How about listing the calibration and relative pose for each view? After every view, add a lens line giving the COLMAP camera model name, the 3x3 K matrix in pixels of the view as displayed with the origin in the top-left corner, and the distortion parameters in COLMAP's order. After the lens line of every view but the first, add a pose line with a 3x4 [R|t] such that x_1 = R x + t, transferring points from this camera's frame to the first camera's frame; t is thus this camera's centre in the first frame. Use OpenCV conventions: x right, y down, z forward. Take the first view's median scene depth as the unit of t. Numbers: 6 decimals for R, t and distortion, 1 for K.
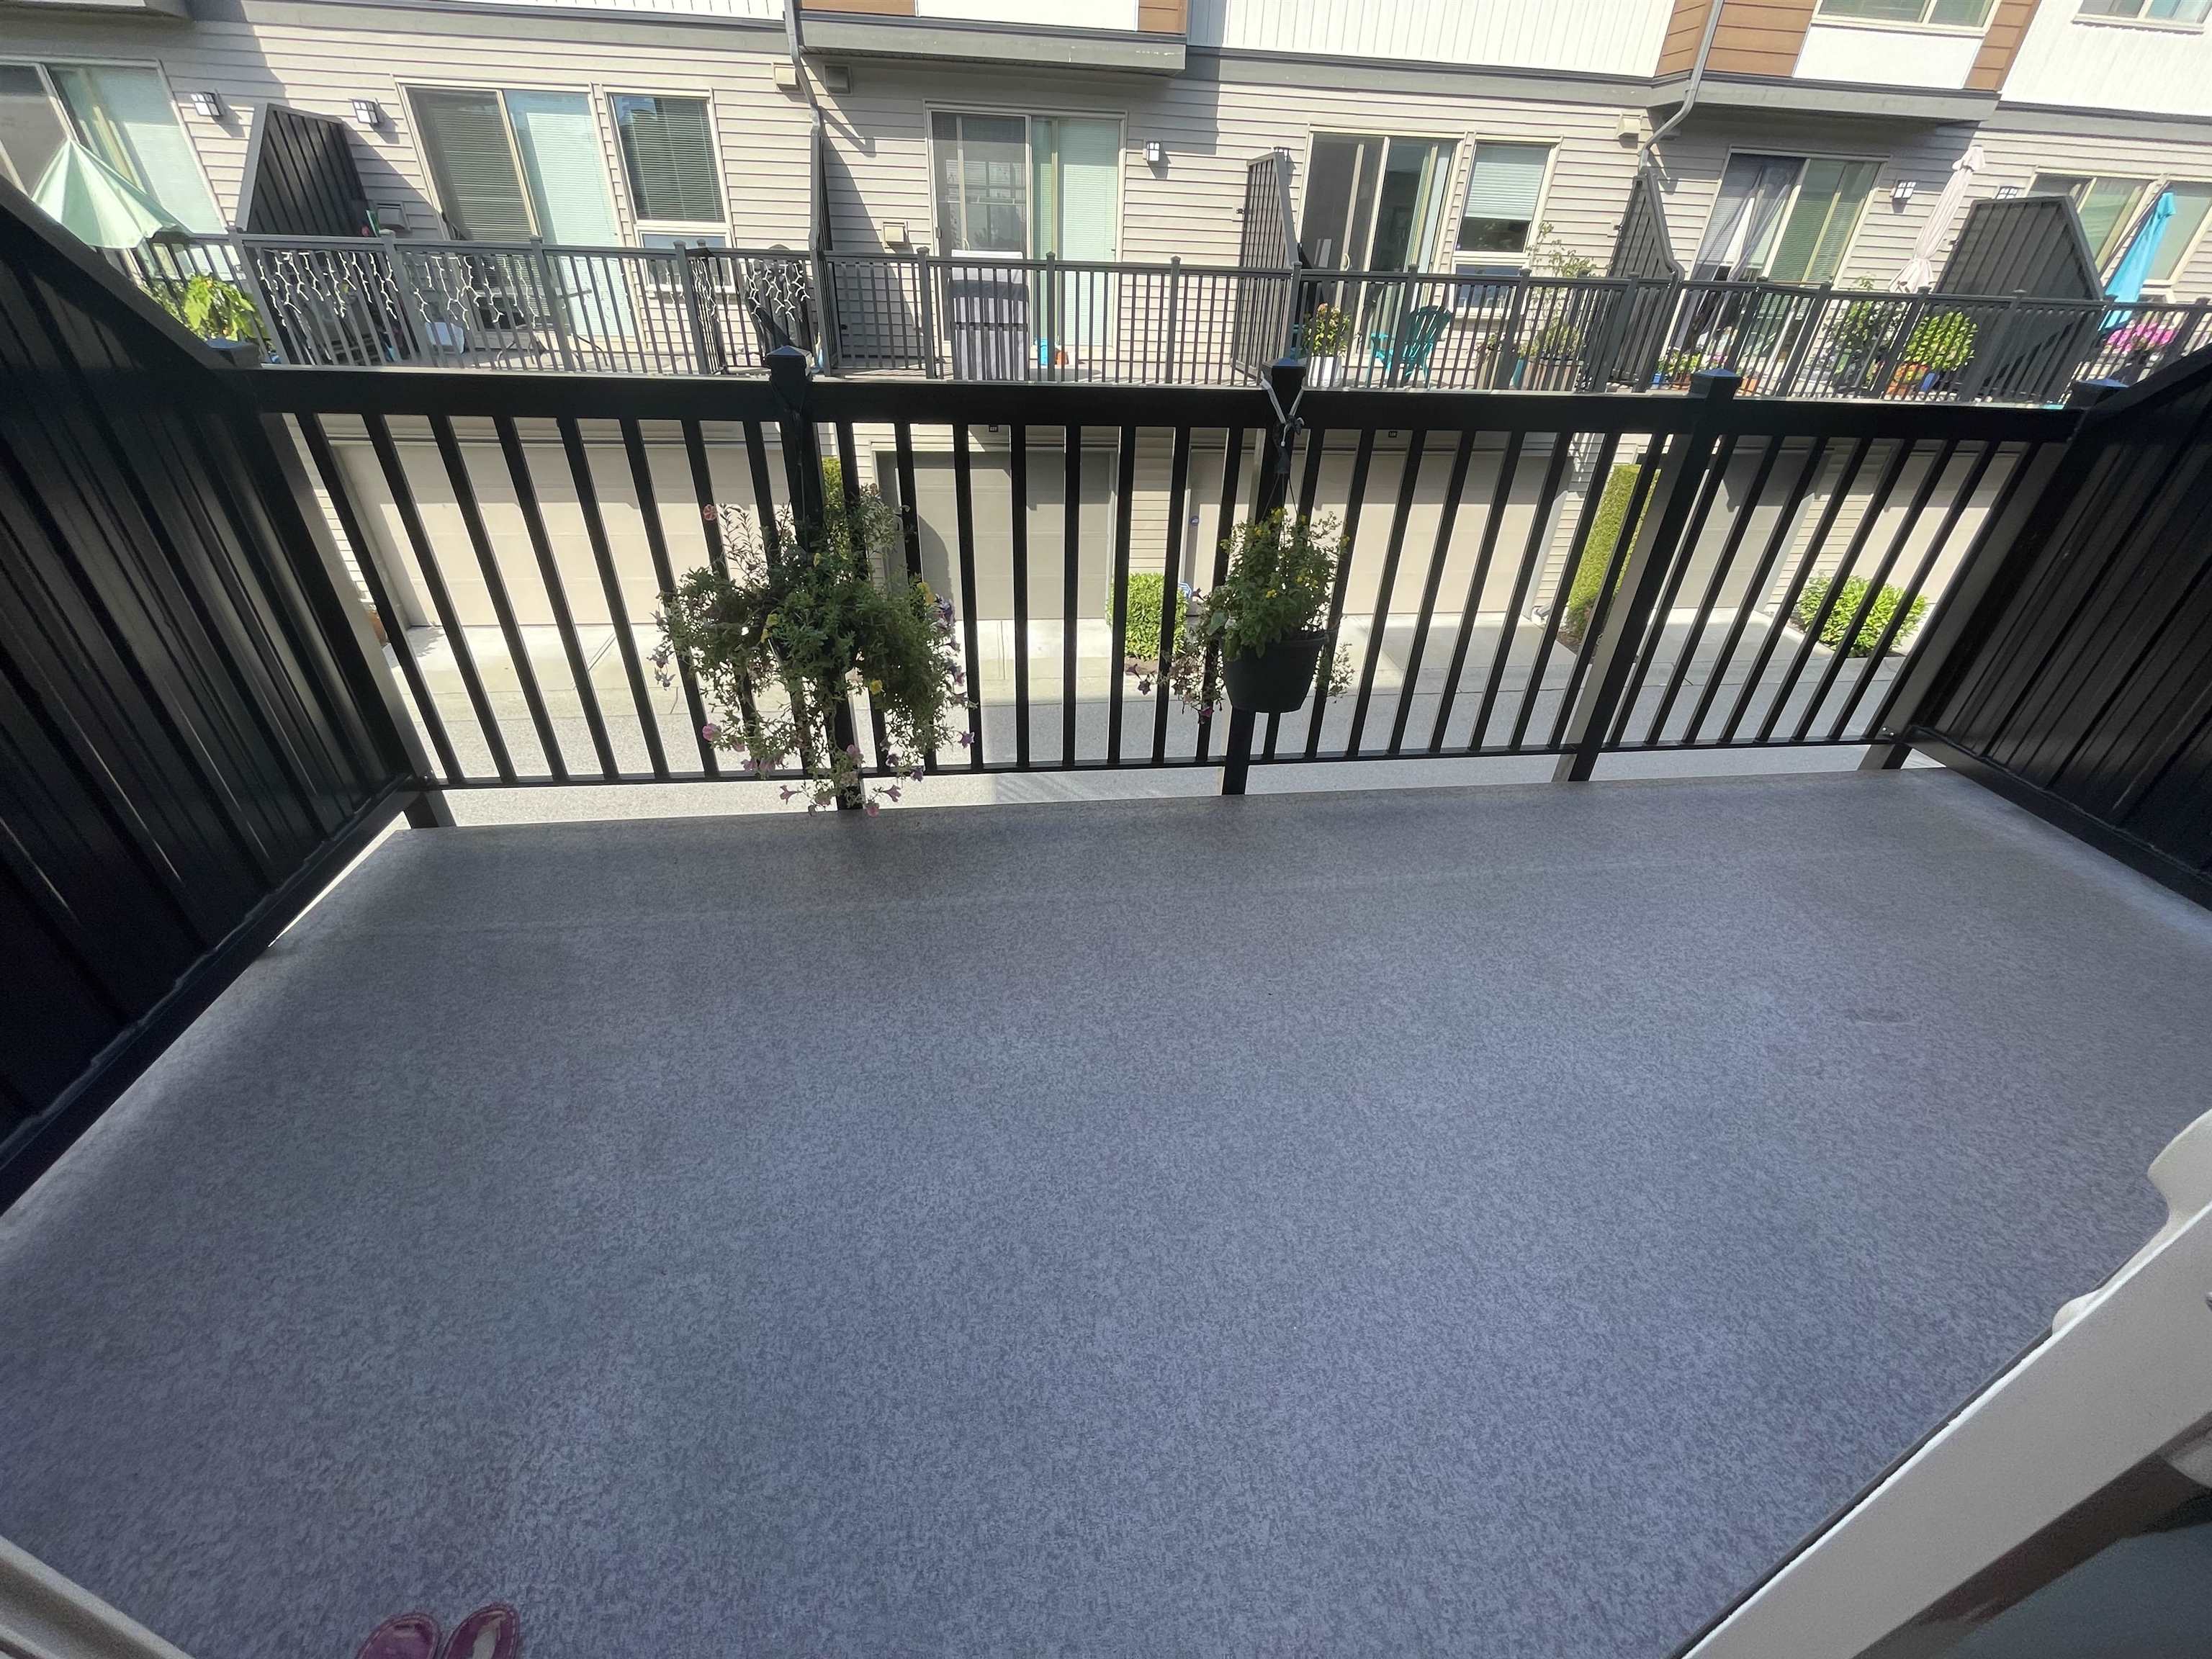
lens RADIAL K [[888.9, 0, 1101.2], [0, 888.9, 839.1], [0, 0, 1]] dist [0.000100, -0.000057]
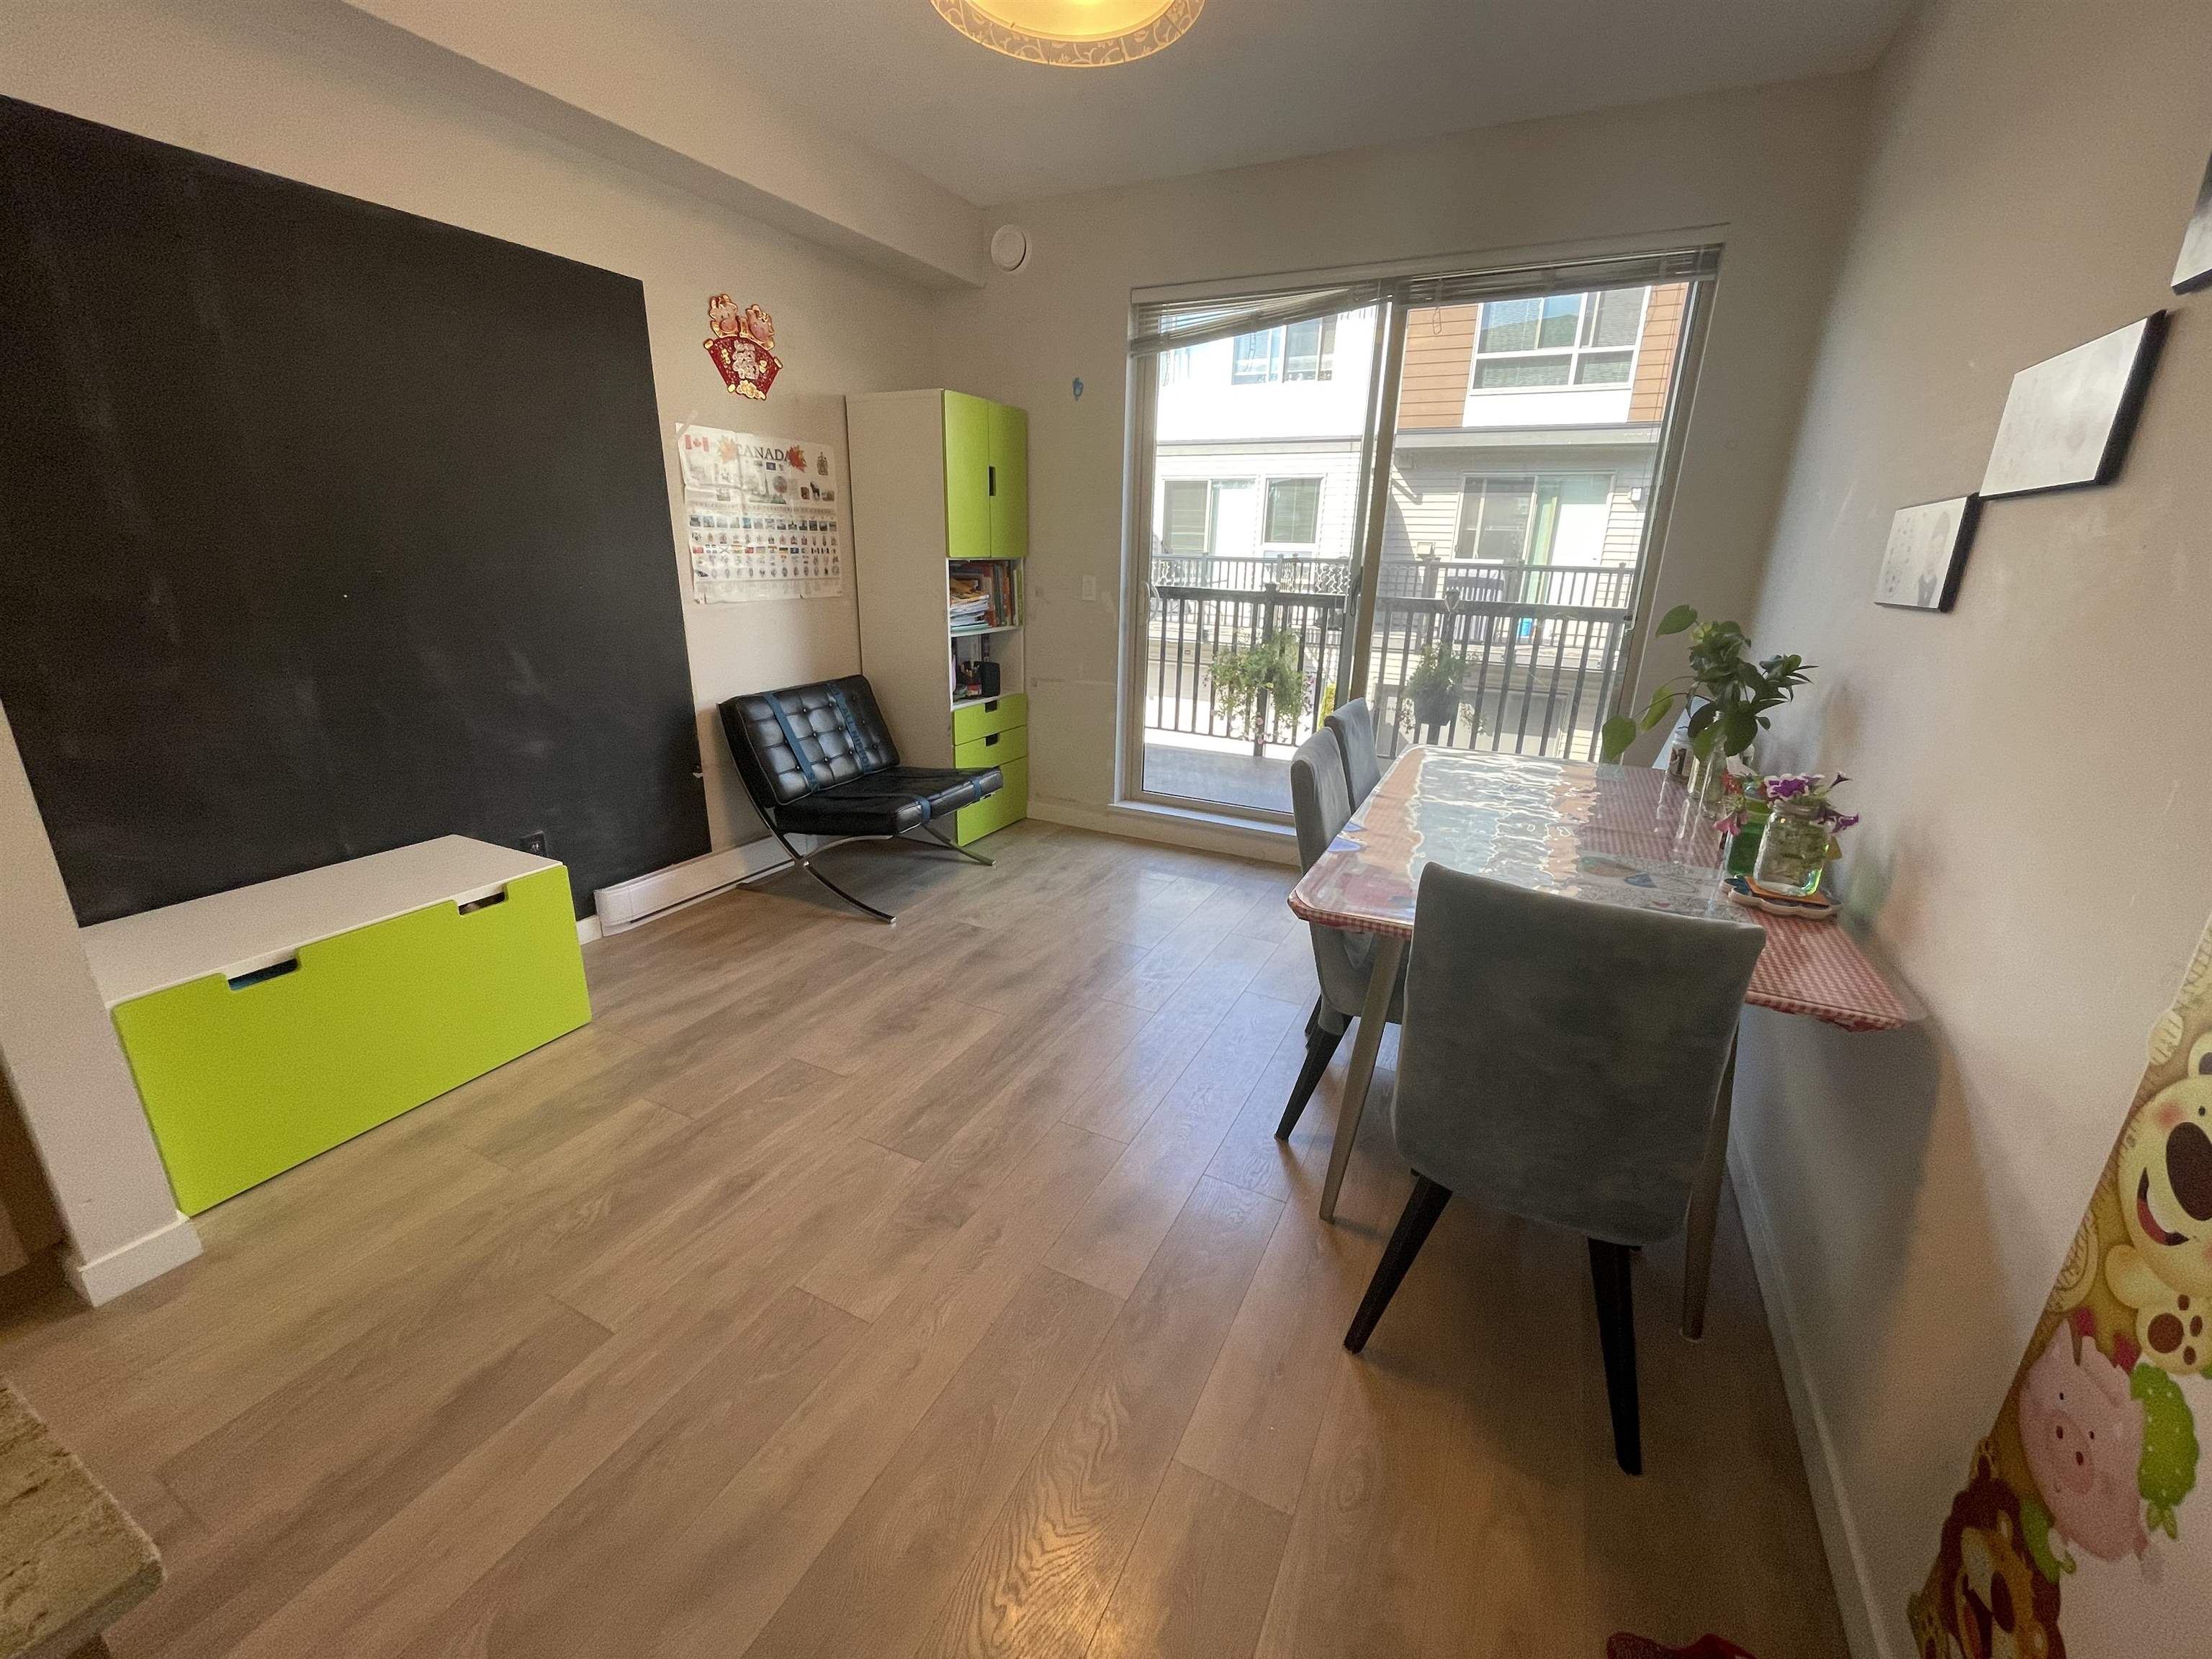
lens RADIAL K [[894.9, 0, 1106.0], [0, 894.9, 829.5], [0, 0, 1]] dist [-0.002280, -0.000877]
pose [[0.831866, 0.159964, -0.531423, 0.196327], [-0.306003, 0.931054, -0.198747, 0.212255], [0.462991, 0.327948, 0.823462, -0.318280]]
